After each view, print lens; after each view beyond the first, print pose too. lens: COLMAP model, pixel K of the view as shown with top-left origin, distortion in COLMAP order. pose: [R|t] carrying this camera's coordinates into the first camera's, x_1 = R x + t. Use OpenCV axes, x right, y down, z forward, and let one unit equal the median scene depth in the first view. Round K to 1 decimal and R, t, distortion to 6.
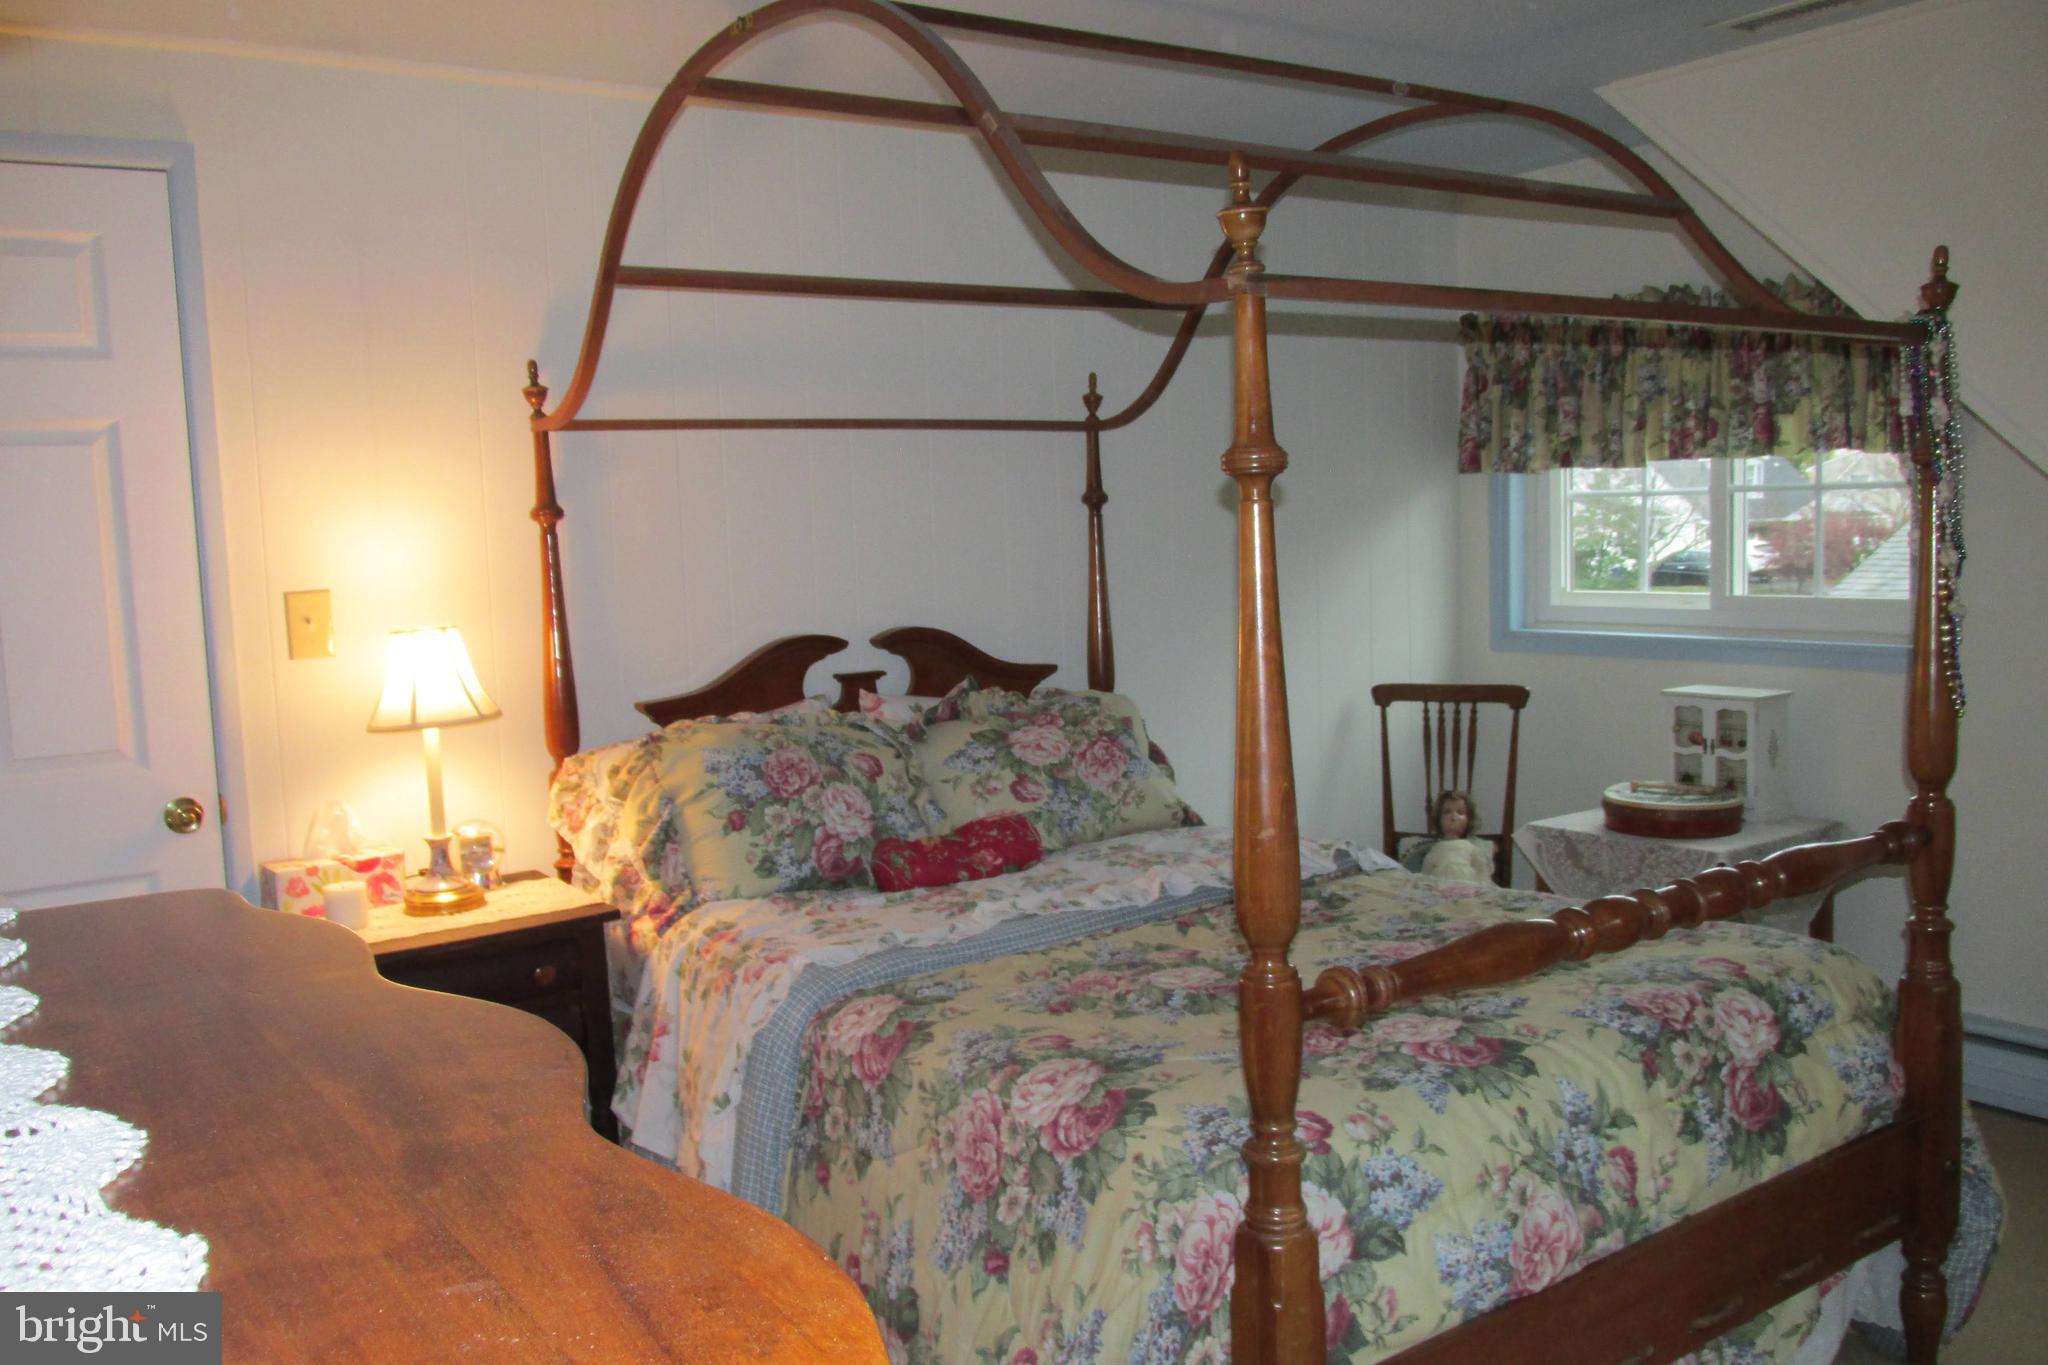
lens RADIAL K [[1698.4, 0, 1047.8], [0, 1698.4, 679.6], [0, 0, 1]] dist [0.005995, 0.004097]
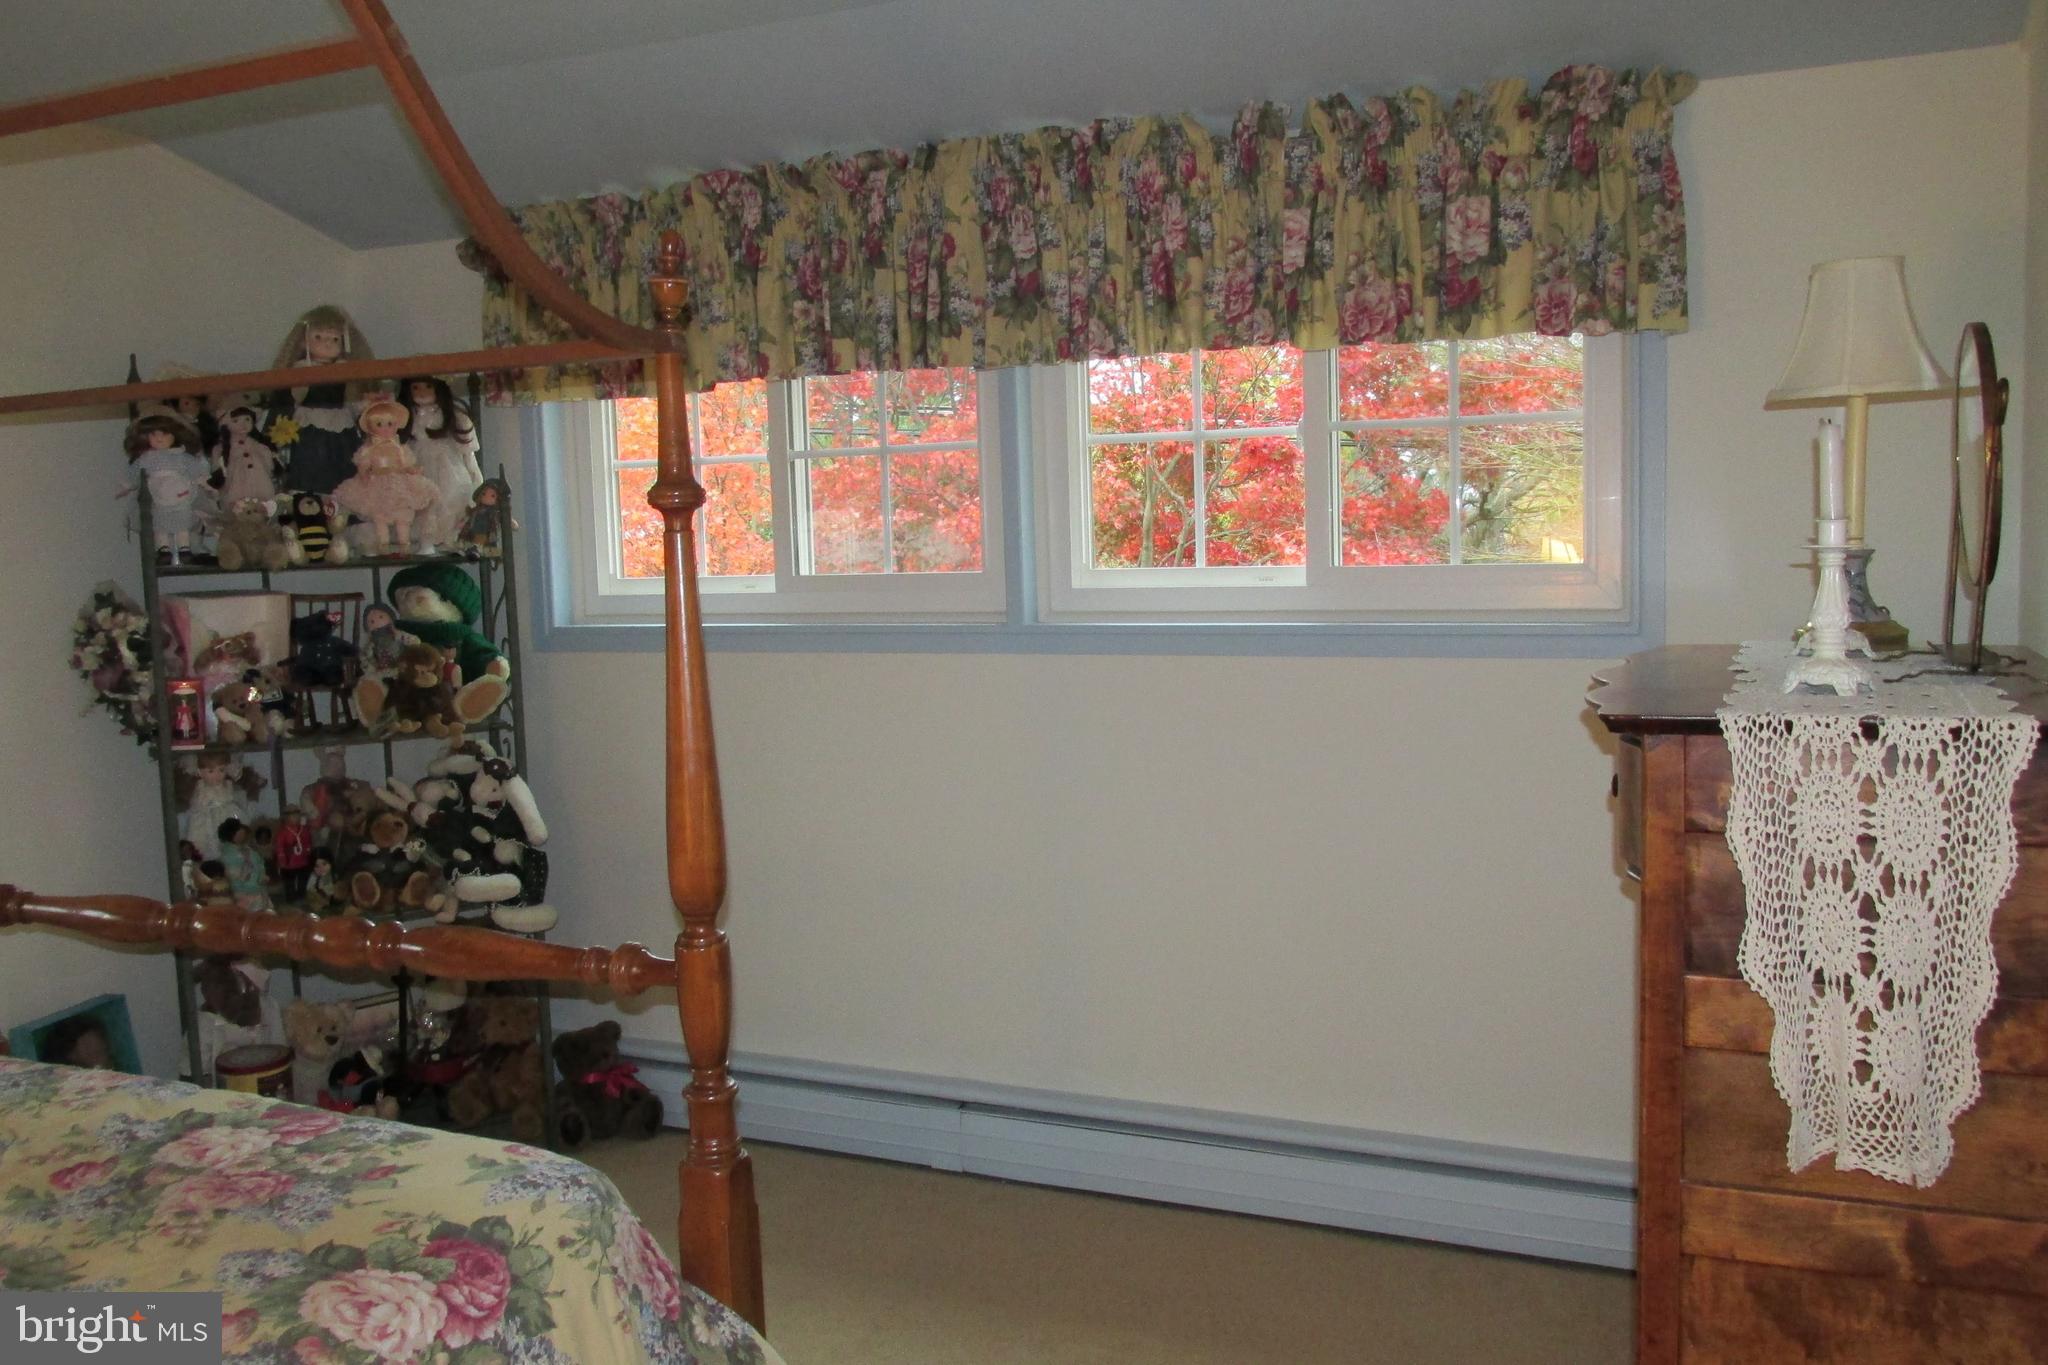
lens RADIAL K [[1696.4, 0, 1027.1], [0, 1696.4, 693.6], [0, 0, 1]] dist [-0.039768, 0.009224]
pose [[-0.503917, -0.026749, 0.863338, -0.518004], [0.132251, 0.985346, 0.107722, -0.043902], [-0.853568, 0.168460, -0.492995, 0.728688]]
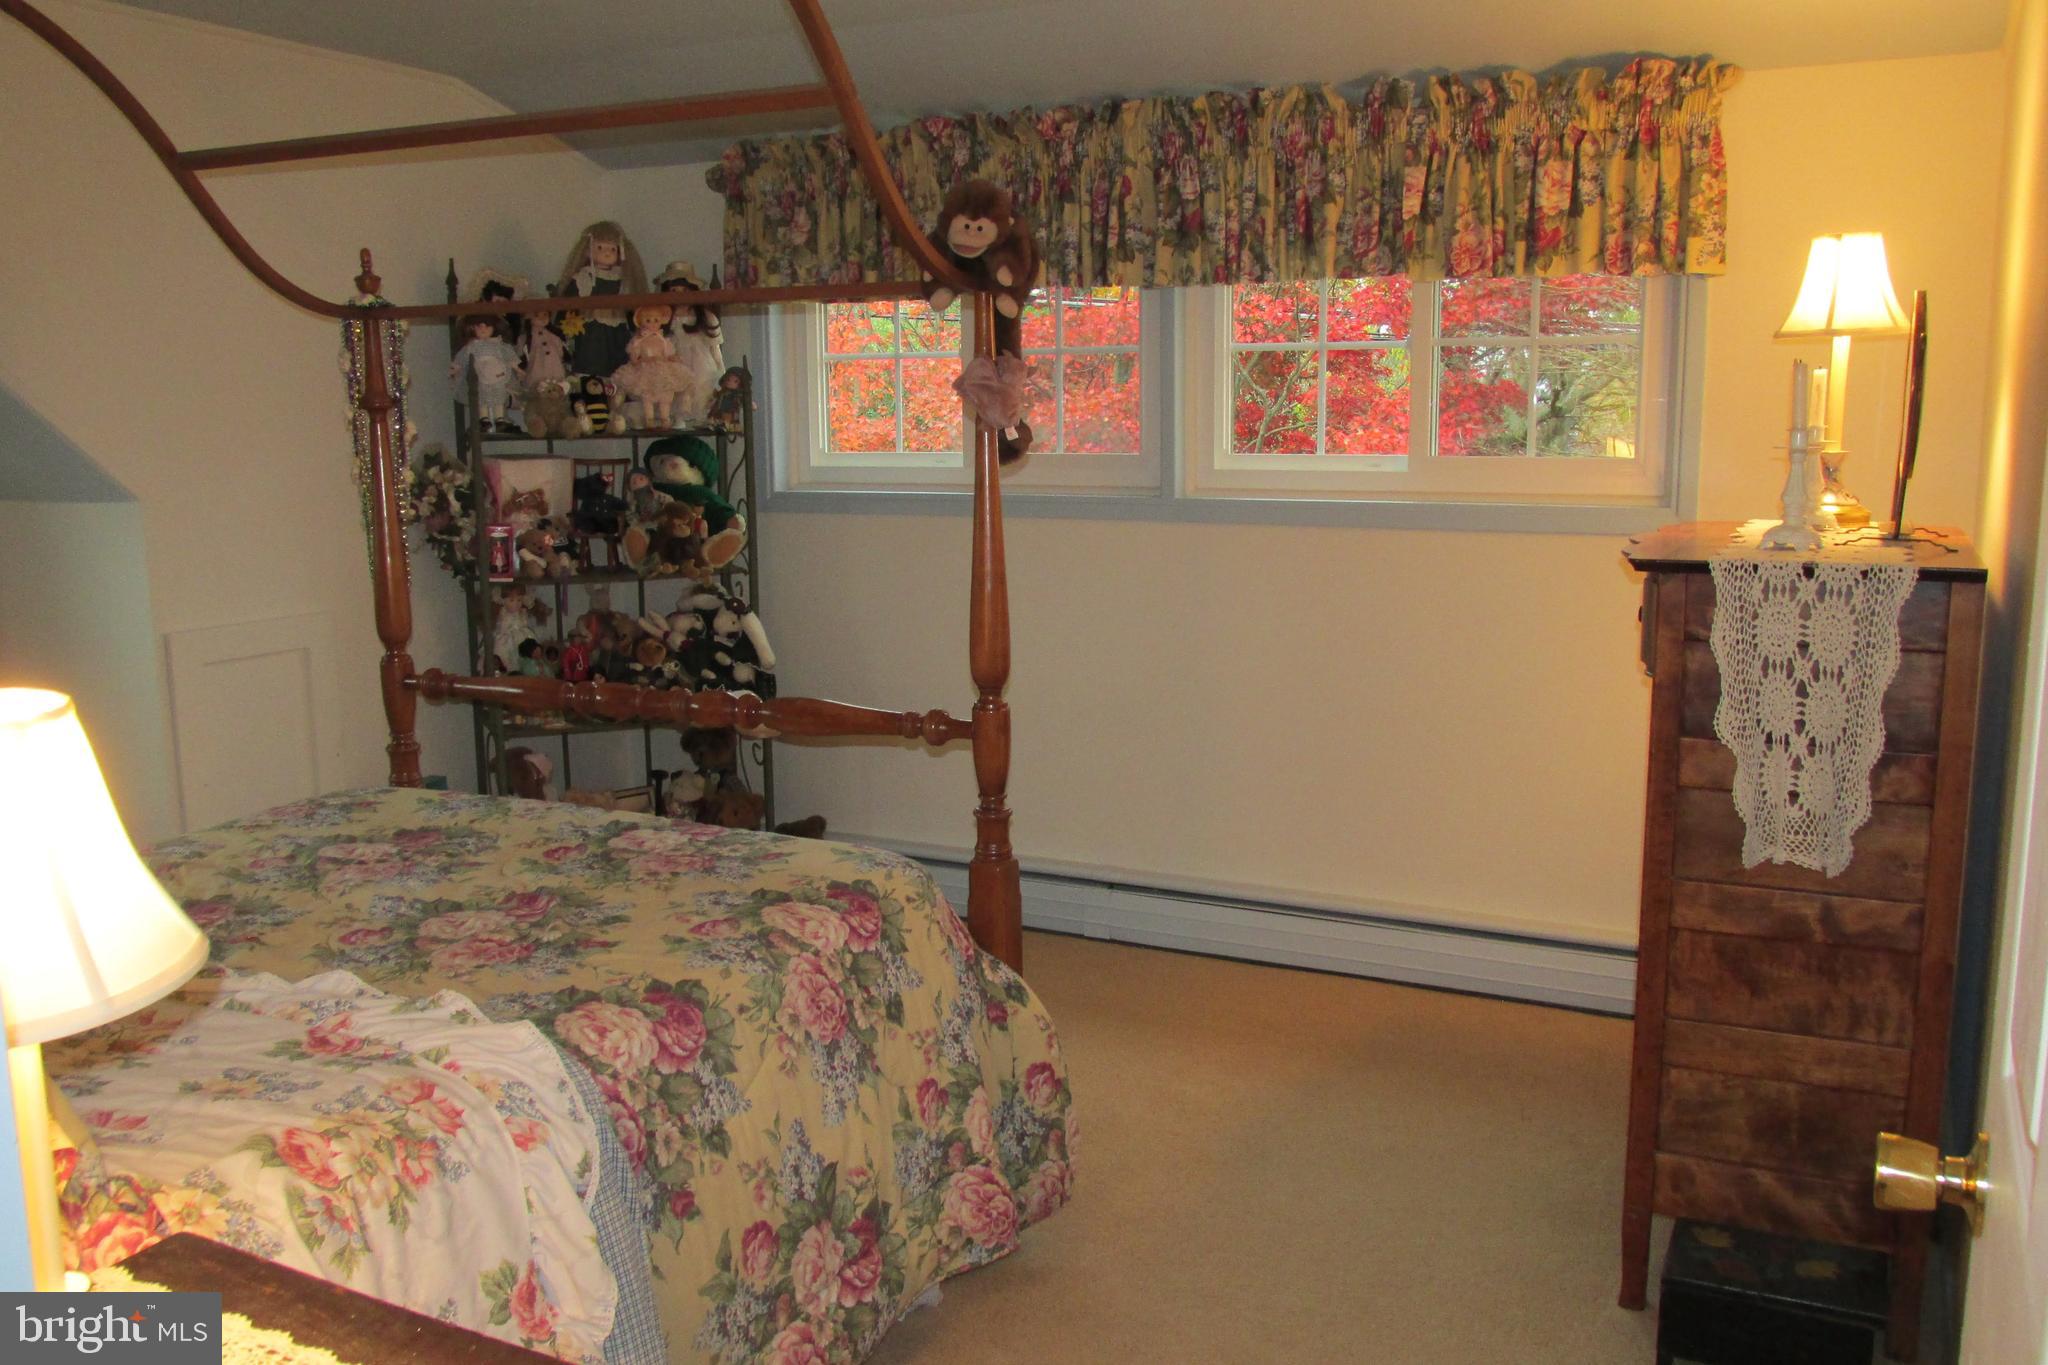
lens RADIAL K [[1691.4, 0, 1024.0], [0, 1691.4, 682.5], [0, 0, 1]] dist [-0.035947, -0.001339]
pose [[-0.470748, -0.092923, 0.877360, -0.706354], [0.110074, 0.980482, 0.162905, -0.058034], [-0.875374, 0.173261, -0.451332, 0.920128]]
